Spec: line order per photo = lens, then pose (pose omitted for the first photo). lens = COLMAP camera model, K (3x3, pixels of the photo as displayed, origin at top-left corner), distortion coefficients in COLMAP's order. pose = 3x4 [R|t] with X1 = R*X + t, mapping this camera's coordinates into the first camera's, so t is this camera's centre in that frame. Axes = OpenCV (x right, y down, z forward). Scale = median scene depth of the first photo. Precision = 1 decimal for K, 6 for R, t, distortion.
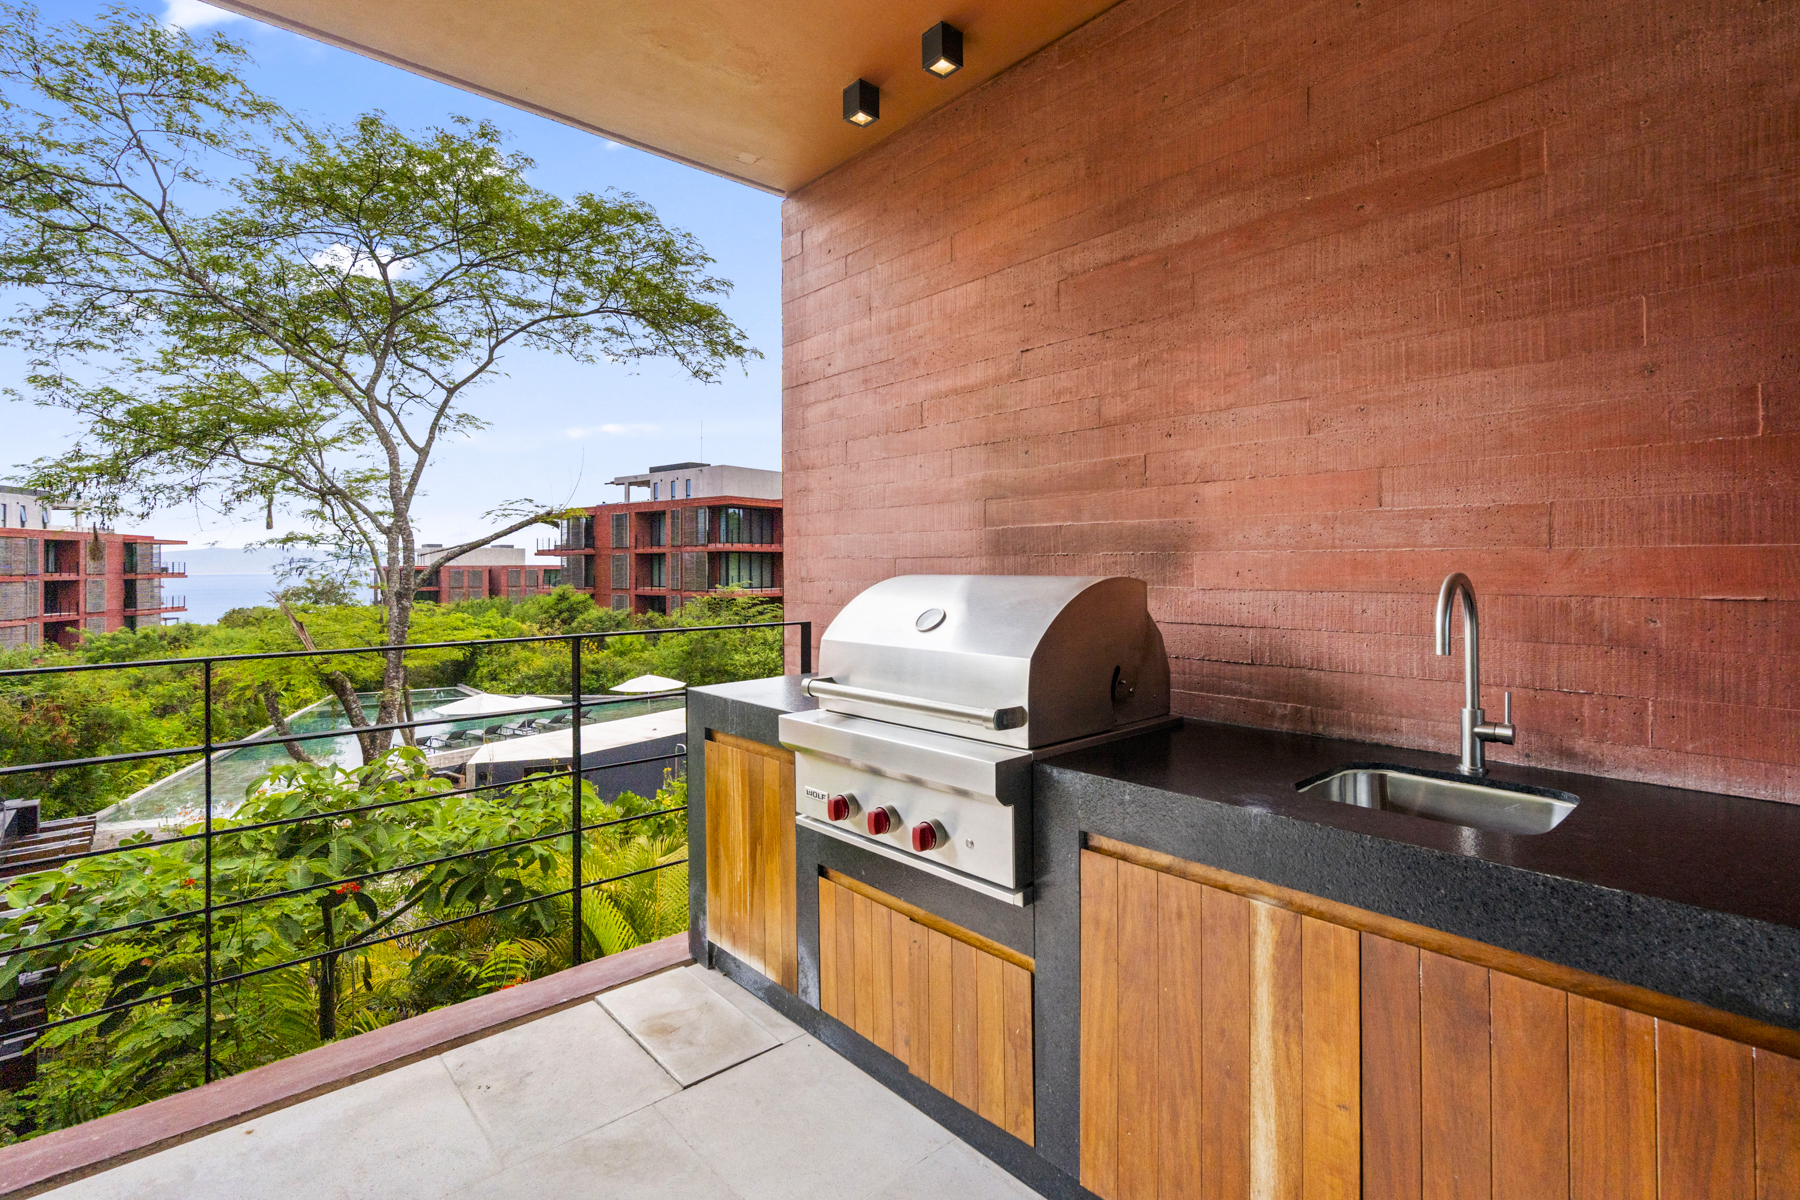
lens RADIAL K [[840.9, 0, 895.1], [0, 840.9, 555.5], [0, 0, 1]] dist [-0.000691, 0.000445]
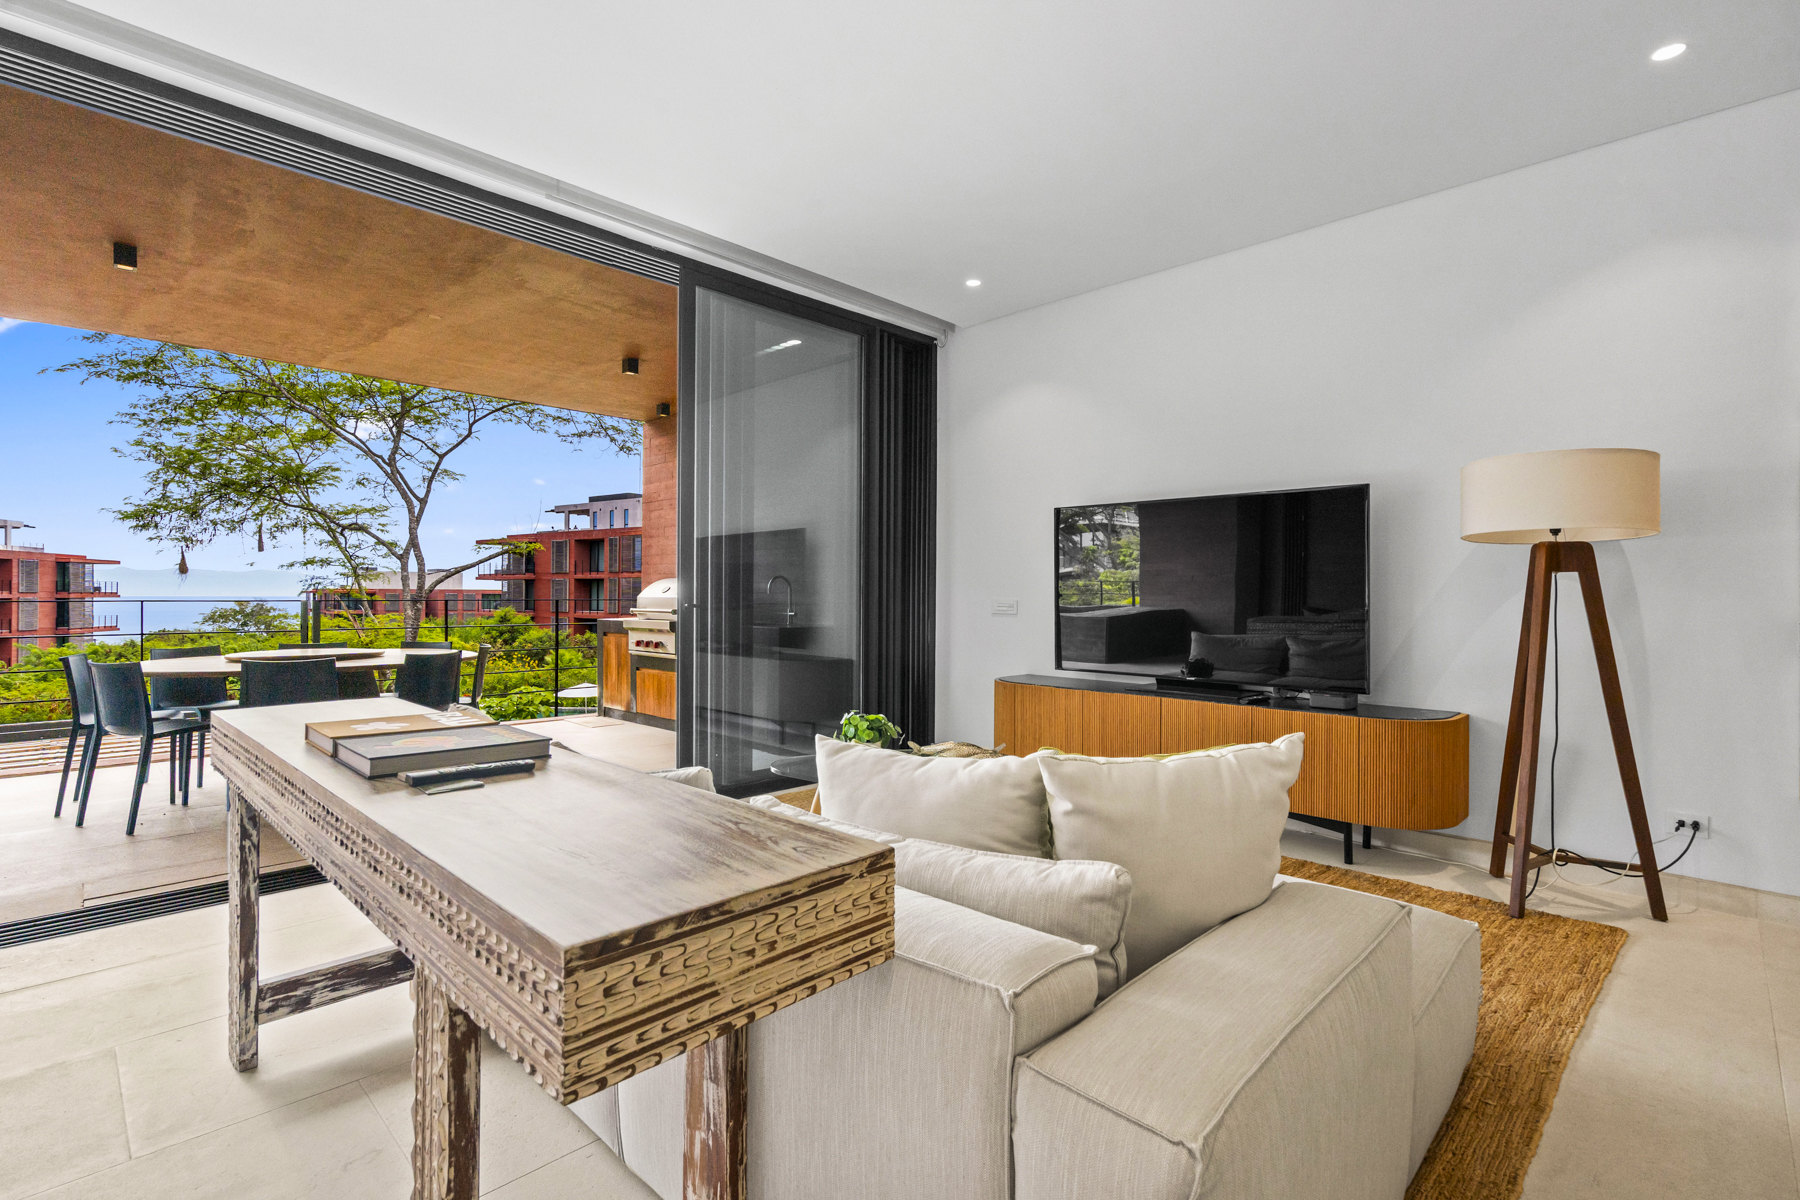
lens RADIAL K [[830.9, 0, 894.1], [0, 830.9, 589.3], [0, 0, 1]] dist [-0.001903, -0.000161]
pose [[0.997609, 0.011495, 0.068154, 0.475509], [-0.011836, 0.999919, 0.004601, 0.031022], [-0.068096, -0.005397, 0.997664, -1.582385]]
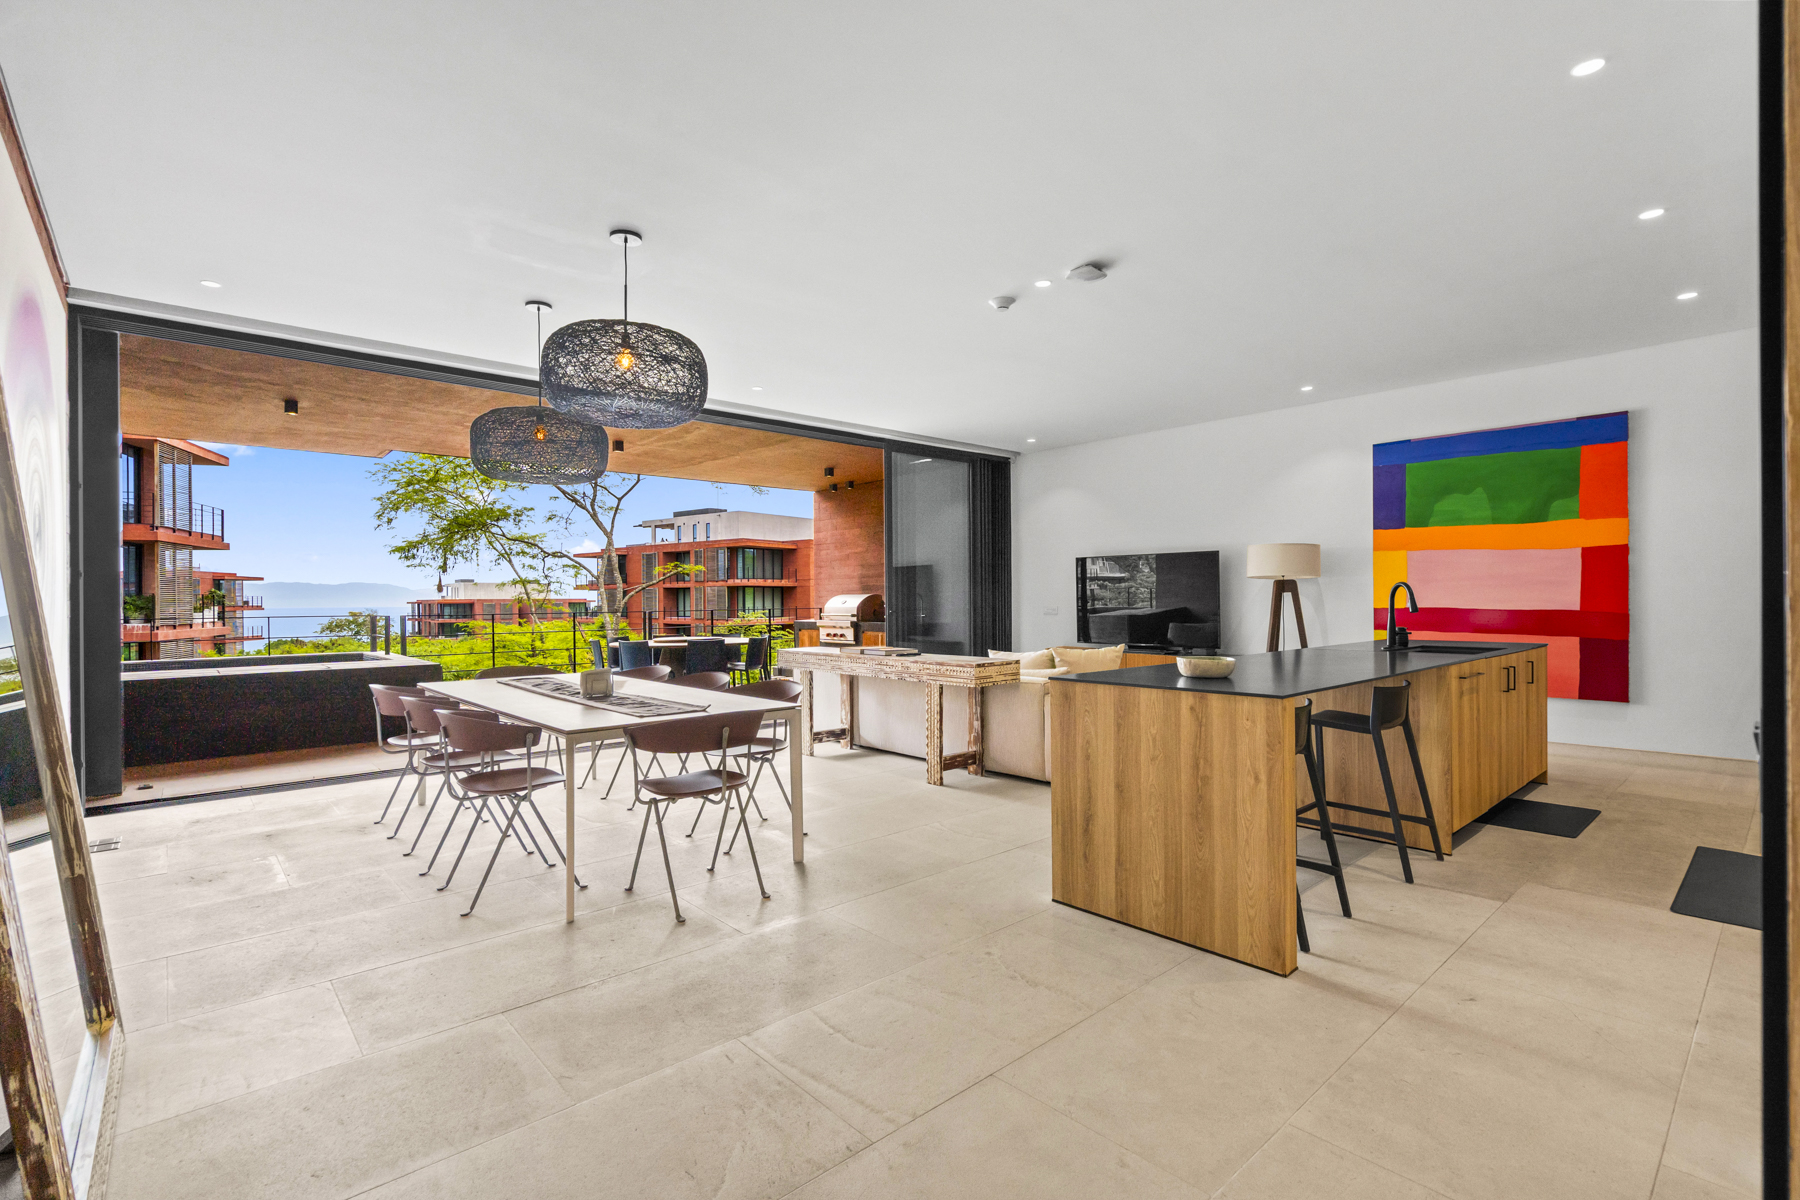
lens RADIAL K [[815.8, 0, 900.0], [0, 815.8, 600.0], [0, 0, 1]] dist [-0.000699, -0.000021]
pose [[0.999985, -0.002212, 0.005106, 0.251494], [0.002142, 0.999904, 0.013656, -0.007063], [-0.005135, -0.013644, 0.999894, -2.878458]]
